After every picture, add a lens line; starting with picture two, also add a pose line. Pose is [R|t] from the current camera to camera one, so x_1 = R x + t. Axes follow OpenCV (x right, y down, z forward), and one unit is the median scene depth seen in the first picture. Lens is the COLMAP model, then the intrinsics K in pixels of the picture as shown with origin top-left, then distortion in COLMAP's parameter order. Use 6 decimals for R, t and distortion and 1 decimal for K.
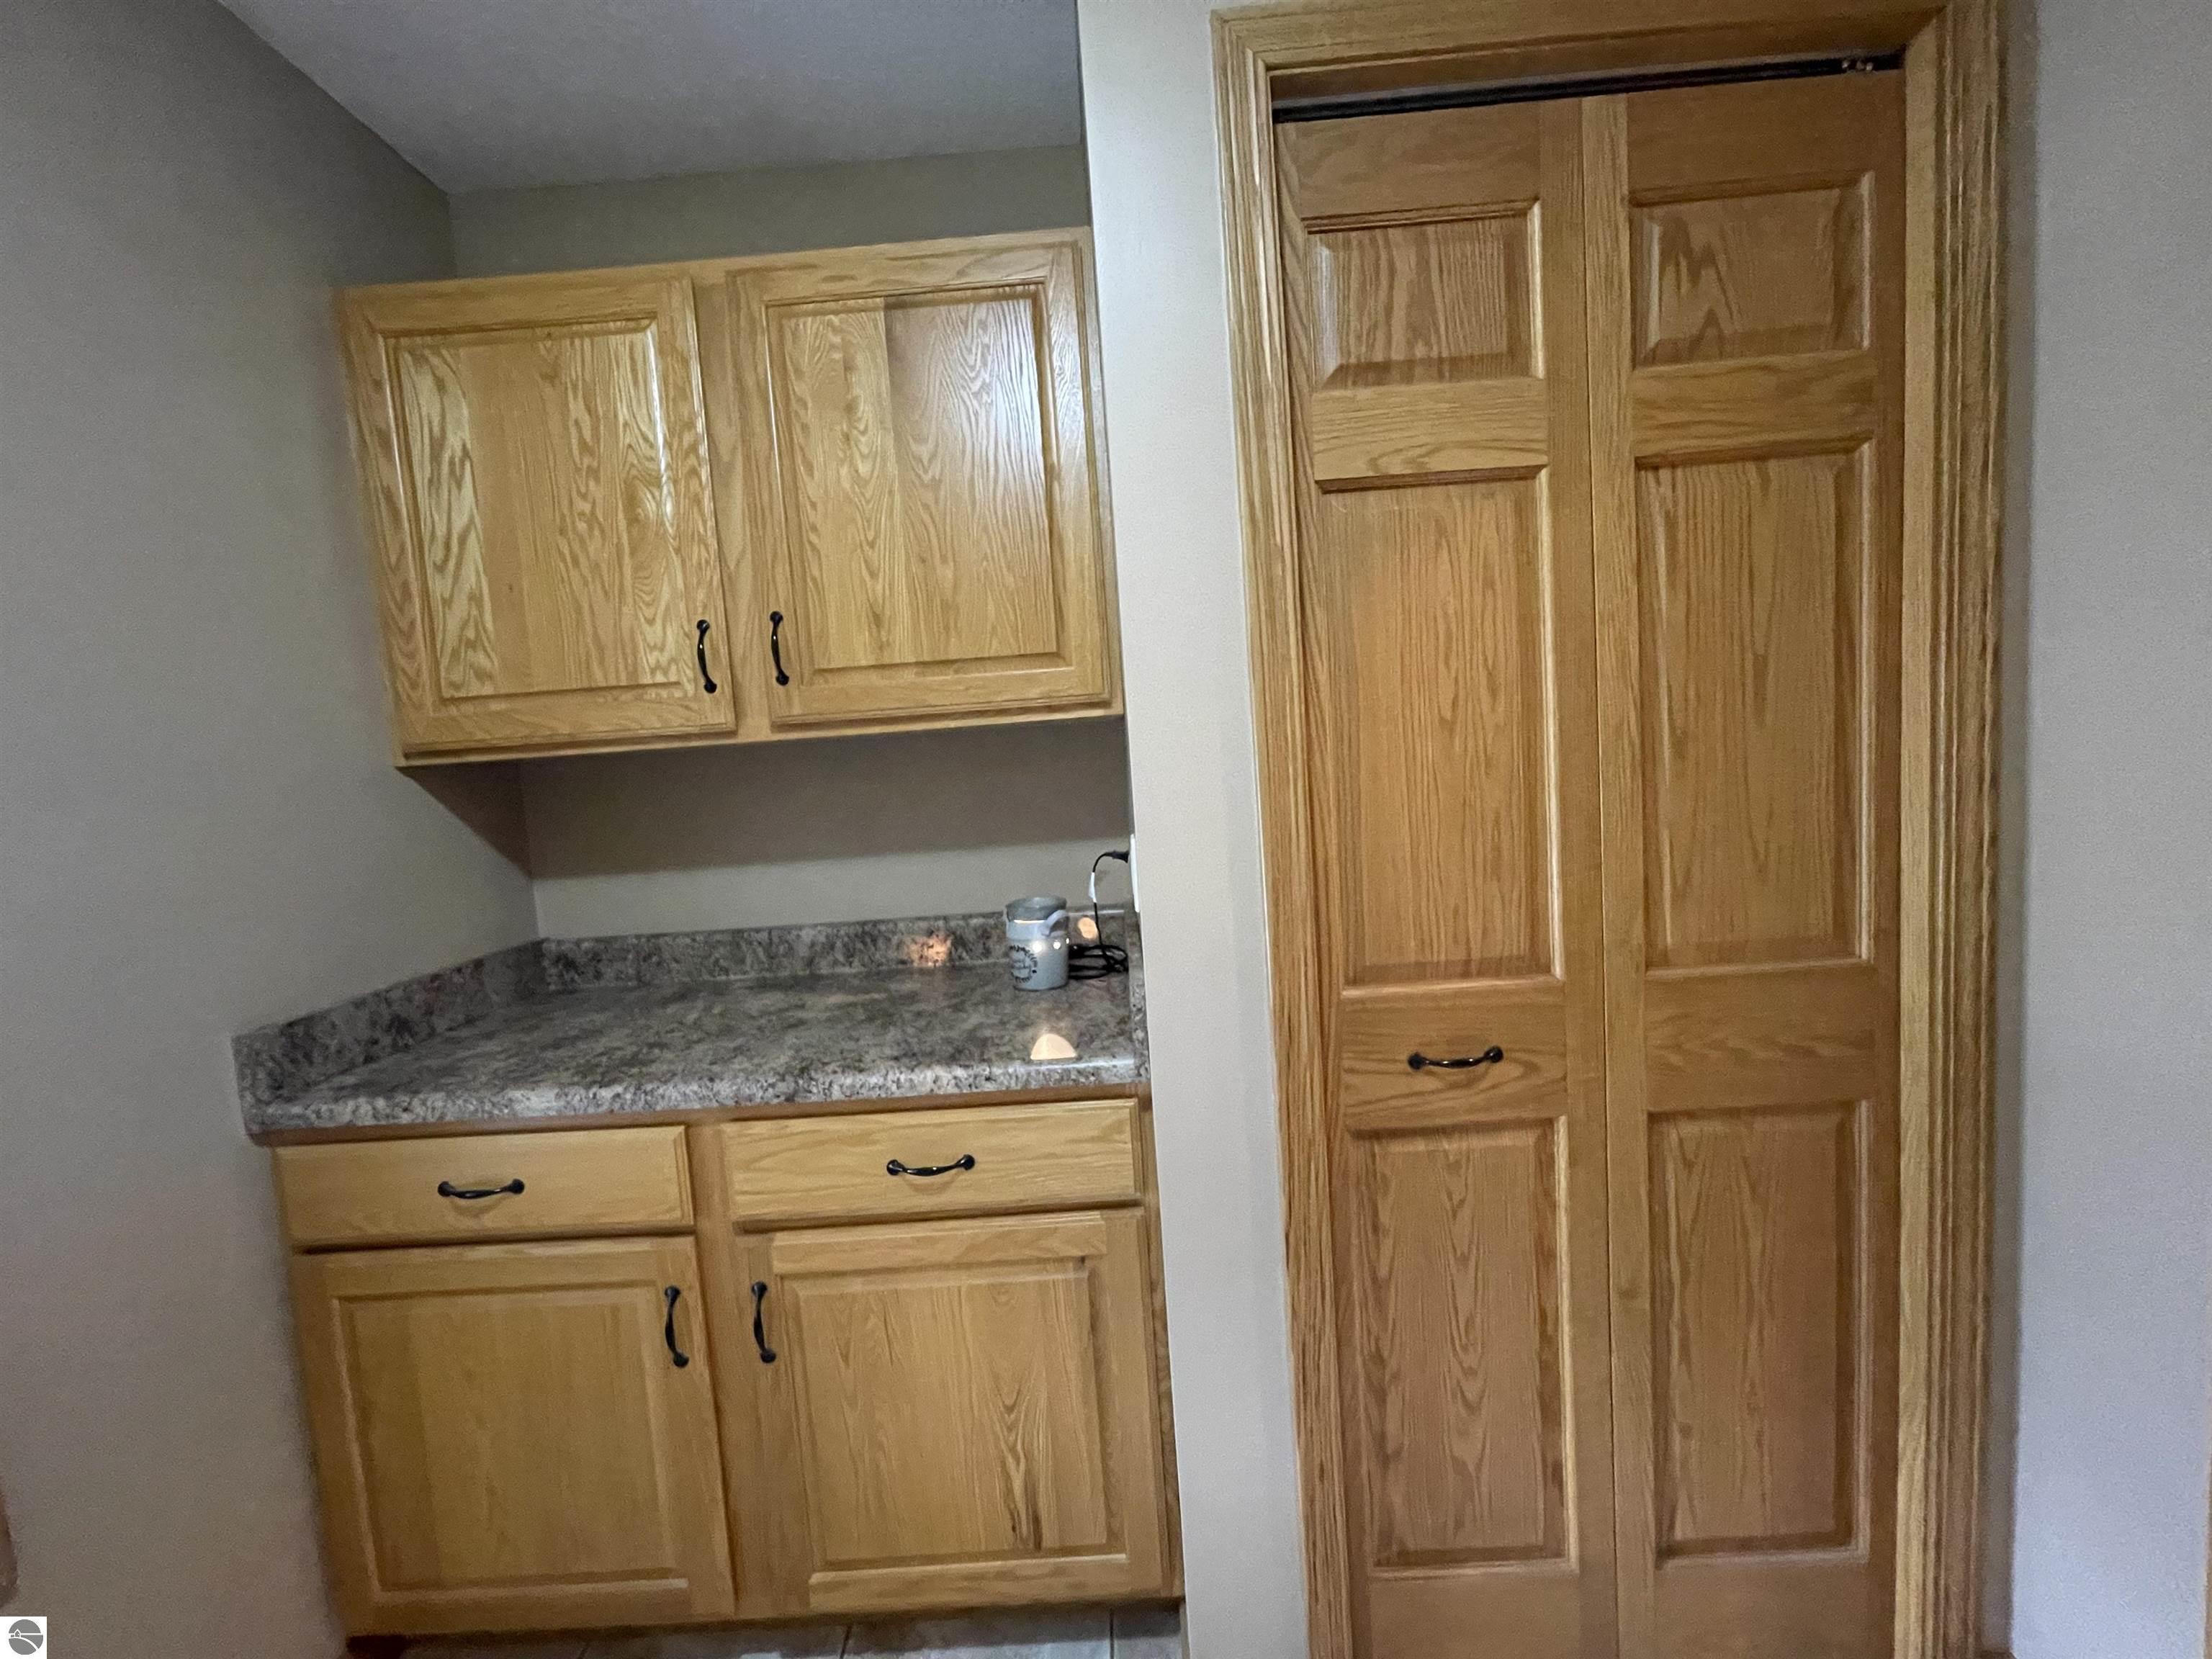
lens RADIAL K [[892.2, 0, 1093.2], [0, 892.2, 829.5], [0, 0, 1]] dist [-0.000488, 0.000337]
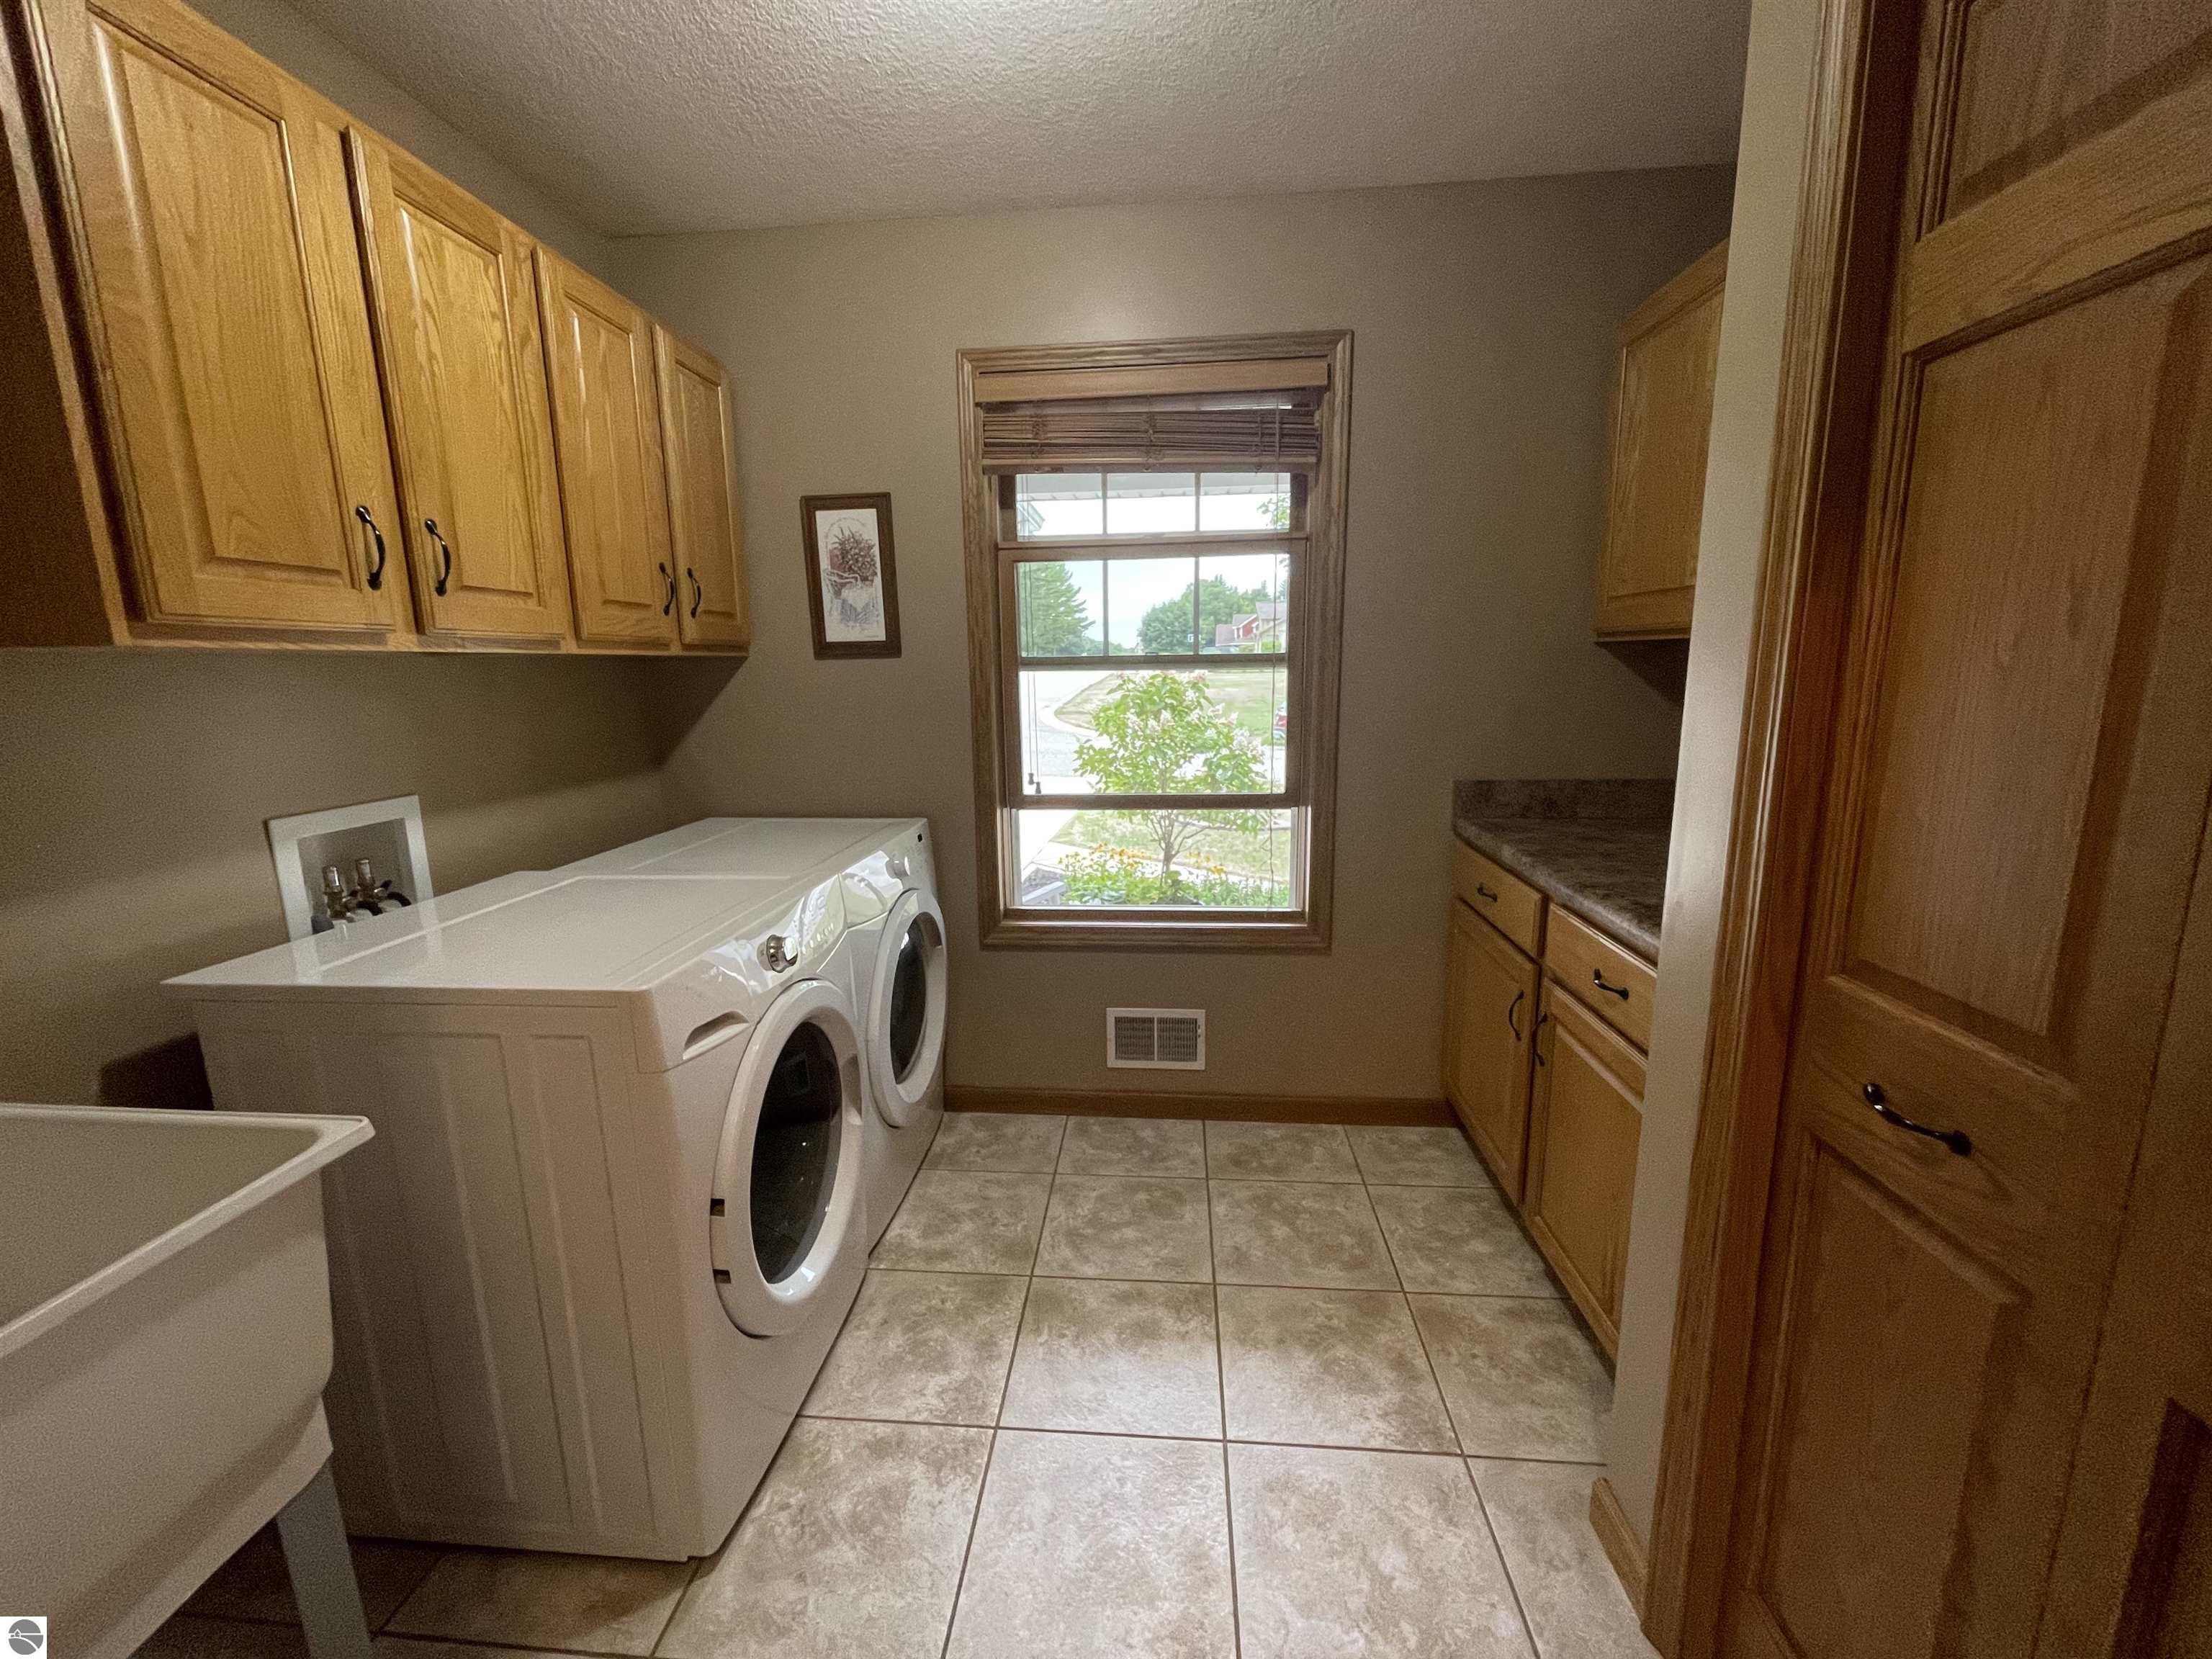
lens RADIAL K [[892.2, 0, 1093.2], [0, 892.2, 829.5], [0, 0, 1]] dist [-0.000488, 0.000337]
pose [[-0.075662, 0.248908, -0.965567, 1.064137], [-0.059851, 0.965463, 0.253571, -0.121364], [0.995336, 0.076976, -0.058151, 0.313621]]
